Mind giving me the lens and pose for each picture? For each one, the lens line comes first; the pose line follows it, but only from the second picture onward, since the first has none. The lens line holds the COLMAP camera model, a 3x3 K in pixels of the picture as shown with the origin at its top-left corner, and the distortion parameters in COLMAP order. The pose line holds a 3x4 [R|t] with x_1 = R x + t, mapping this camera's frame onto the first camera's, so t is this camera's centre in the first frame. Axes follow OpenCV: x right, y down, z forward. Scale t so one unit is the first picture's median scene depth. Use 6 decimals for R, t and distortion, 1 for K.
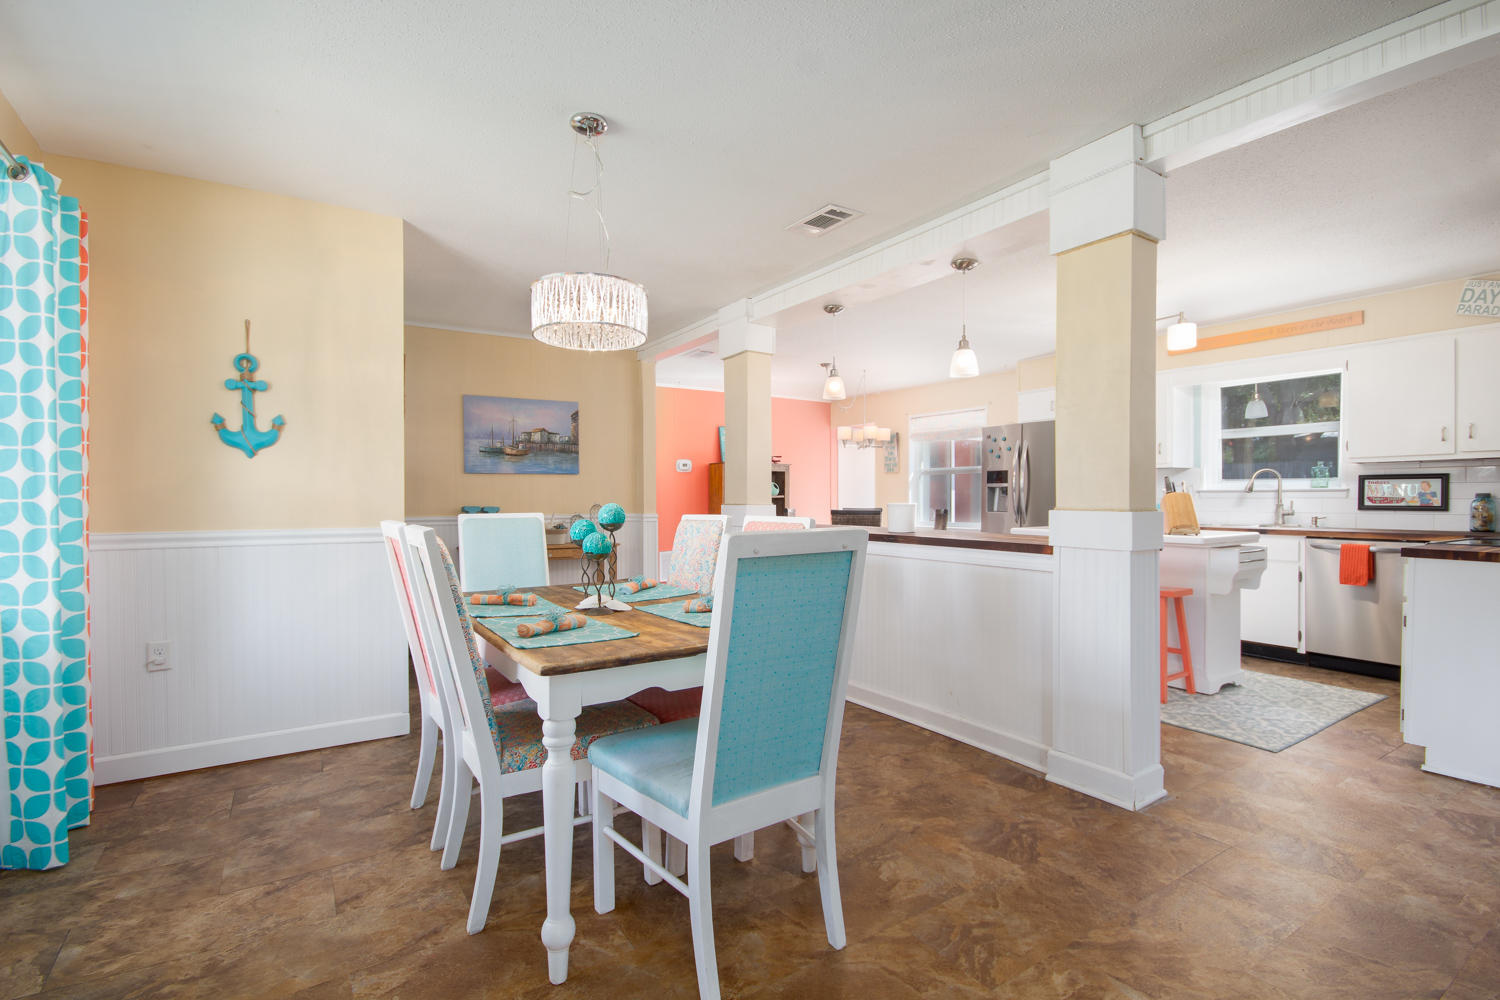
lens RADIAL K [[693.2, 0, 746.0], [0, 693.2, 500.9], [0, 0, 1]] dist [-0.009776, -0.004215]
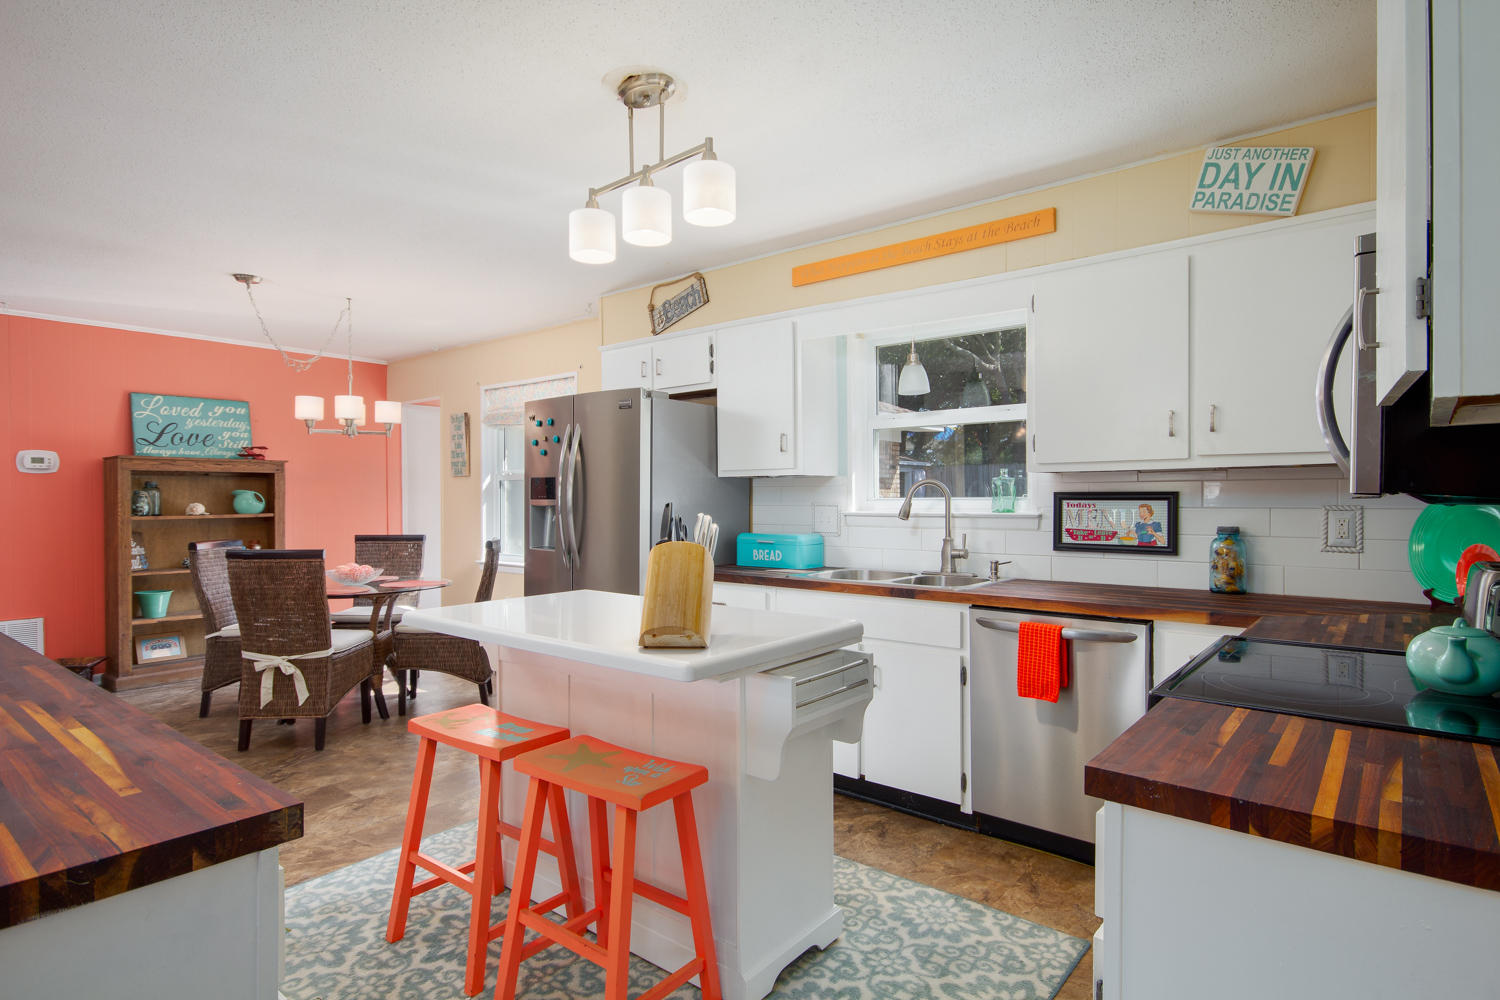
lens RADIAL K [[767.0, 0, 753.1], [0, 767.0, 496.7], [0, 0, 1]] dist [0.004480, 0.000540]
pose [[0.950350, -0.002485, 0.311174, 0.451077], [0.003931, 0.999984, -0.004020, -0.033377], [-0.311159, 0.005044, 0.950344, 0.460829]]
